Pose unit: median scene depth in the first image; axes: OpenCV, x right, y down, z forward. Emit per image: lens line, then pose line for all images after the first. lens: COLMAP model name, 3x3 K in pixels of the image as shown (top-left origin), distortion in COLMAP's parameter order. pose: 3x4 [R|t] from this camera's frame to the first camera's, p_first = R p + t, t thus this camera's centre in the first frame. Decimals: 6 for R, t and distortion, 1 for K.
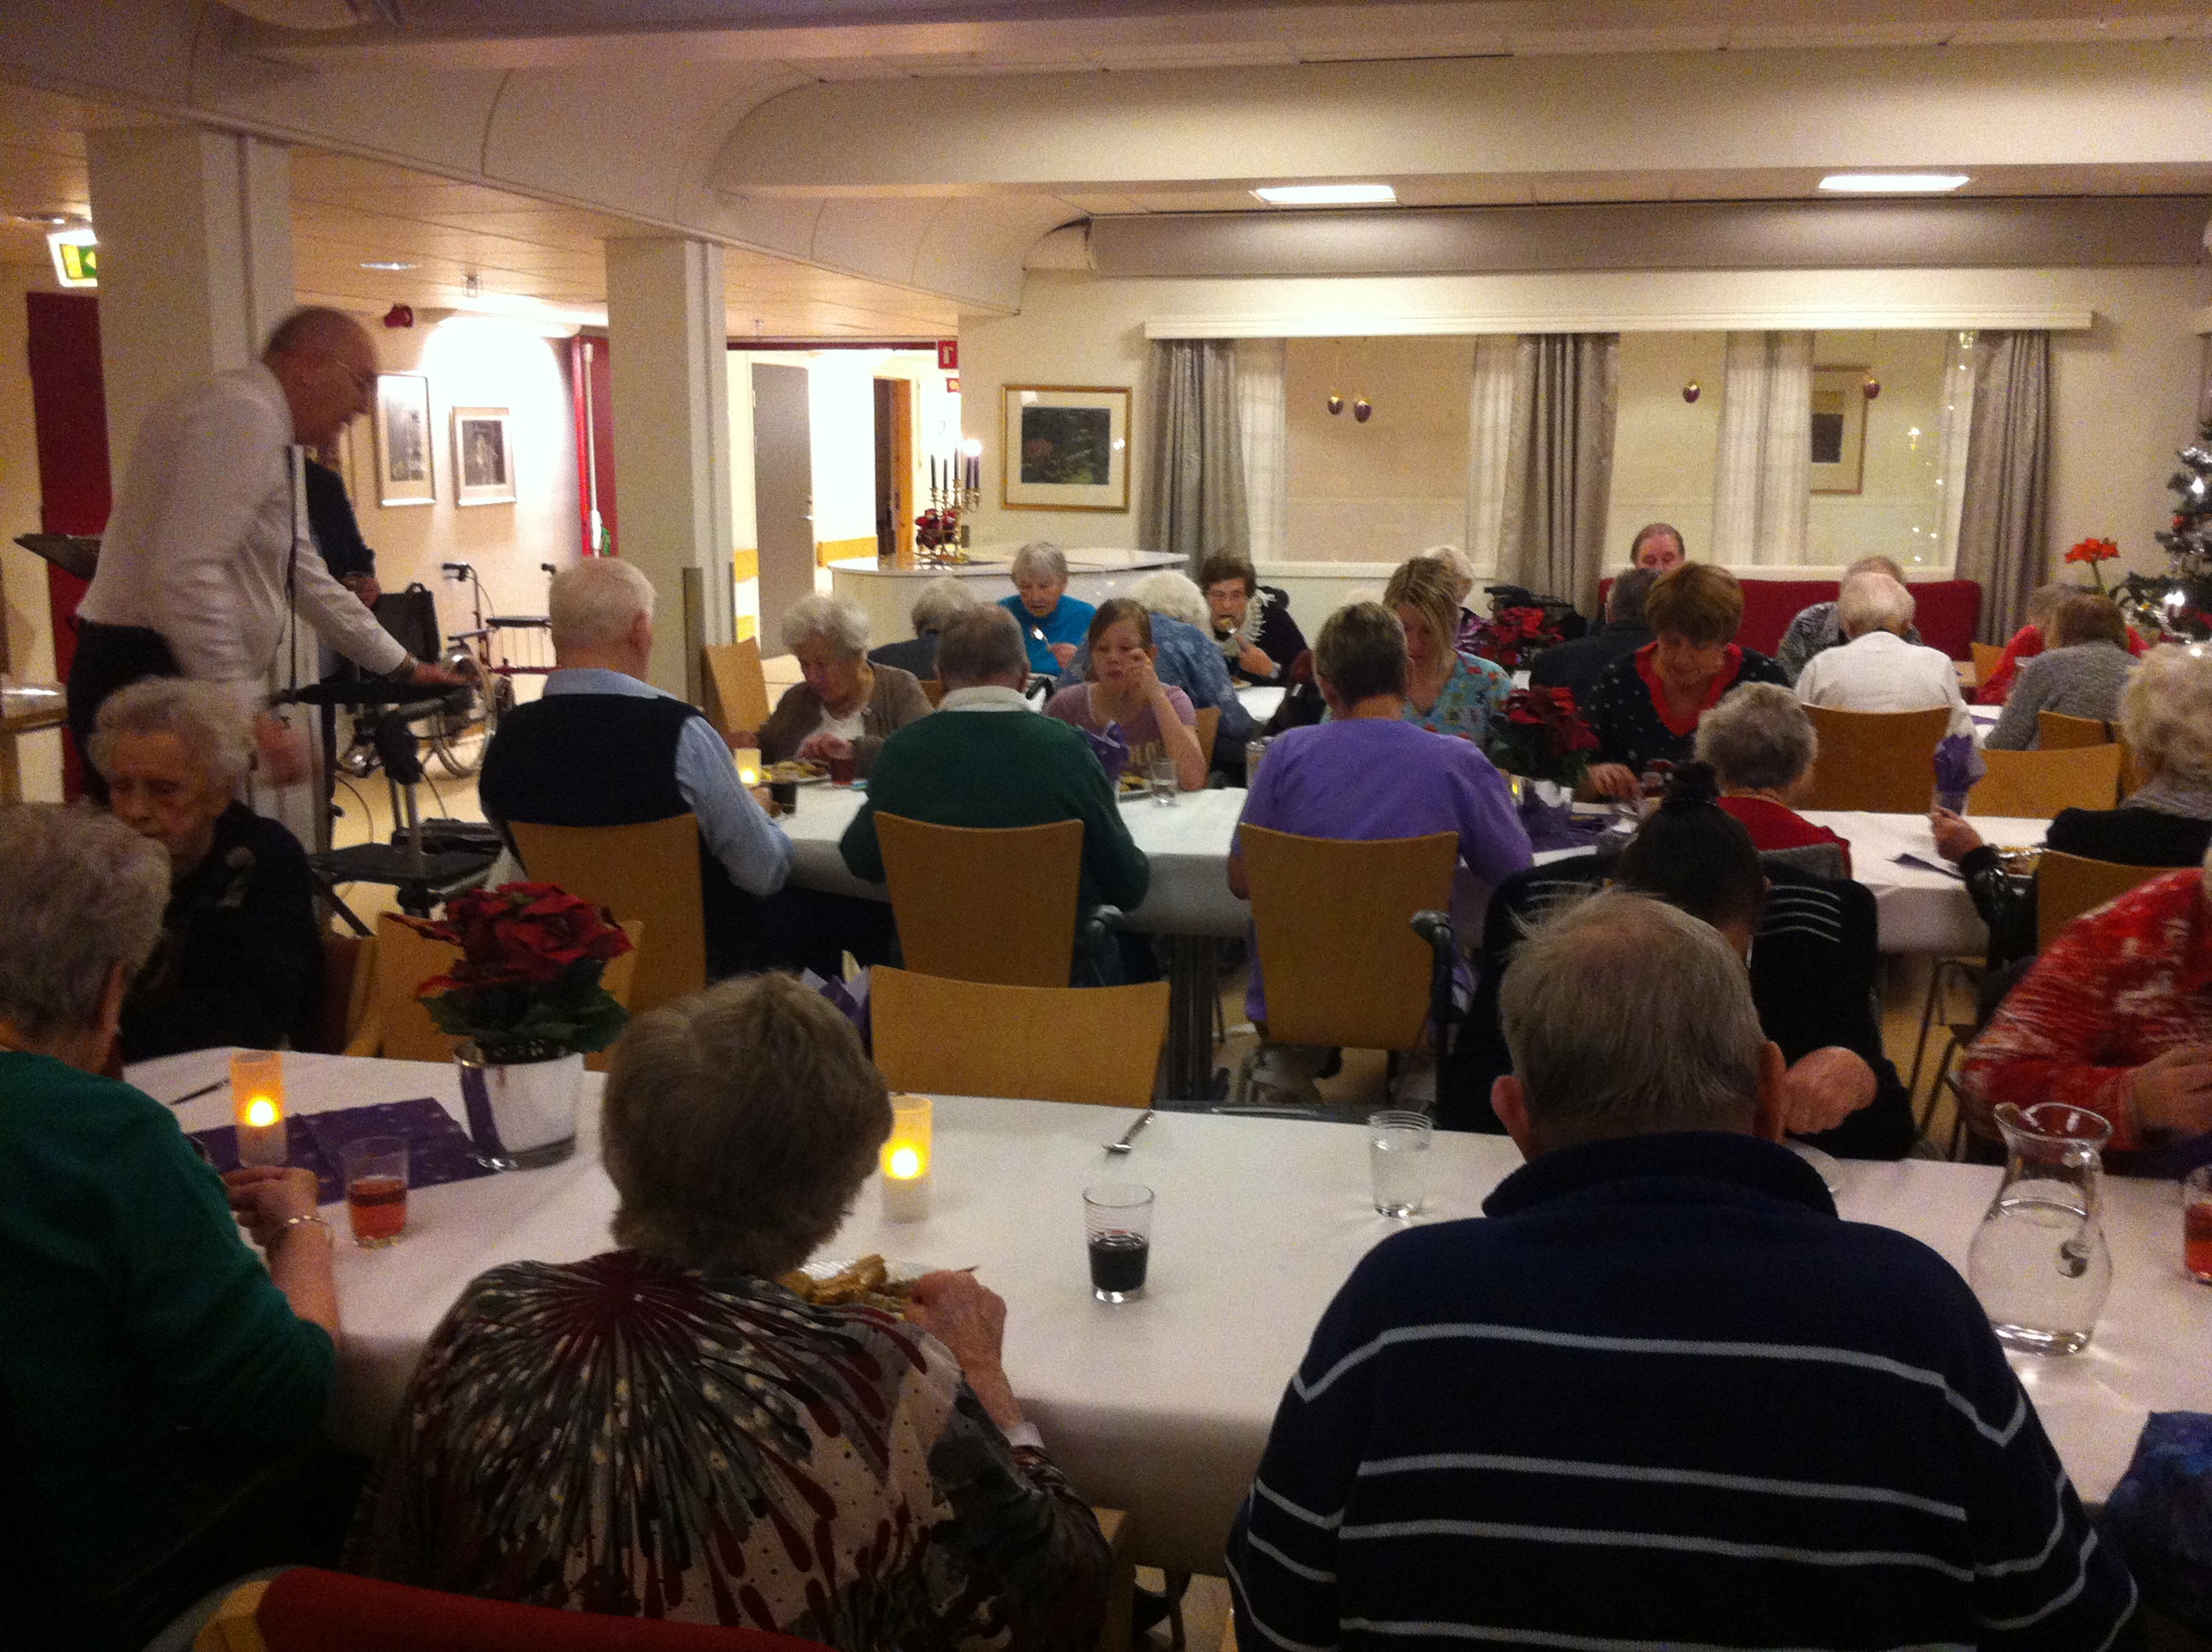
lens RADIAL K [[2246.4, 0, 1105.3], [0, 2246.4, 833.4], [0, 0, 1]] dist [-0.008384, 0.000000]
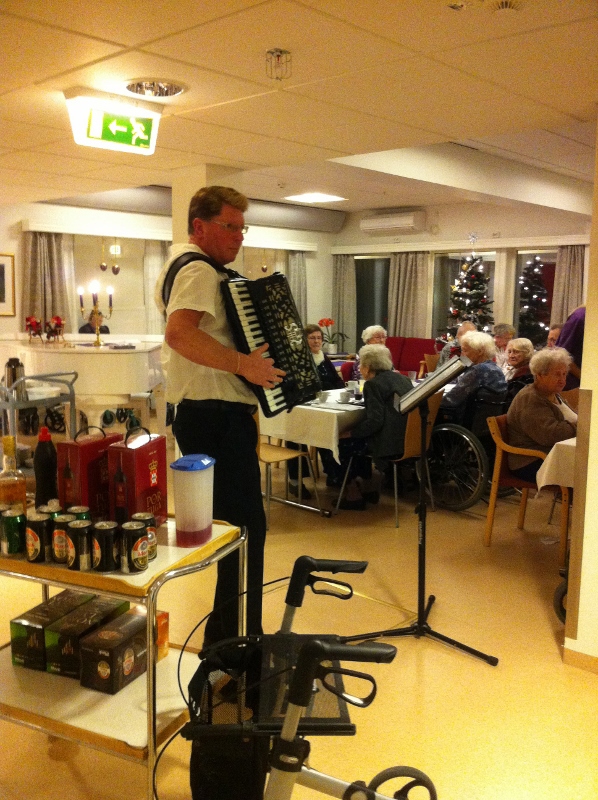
lens RADIAL K [[812.4, 0, 299.8], [0, 812.4, 400.7], [0, 0, 1]] dist [-0.008384, 0.000000]
pose [[0.480756, -0.107489, 0.870241, -0.538620], [0.135292, 0.989667, 0.047499, -0.070590], [-0.866354, 0.094901, 0.490331, 0.451446]]
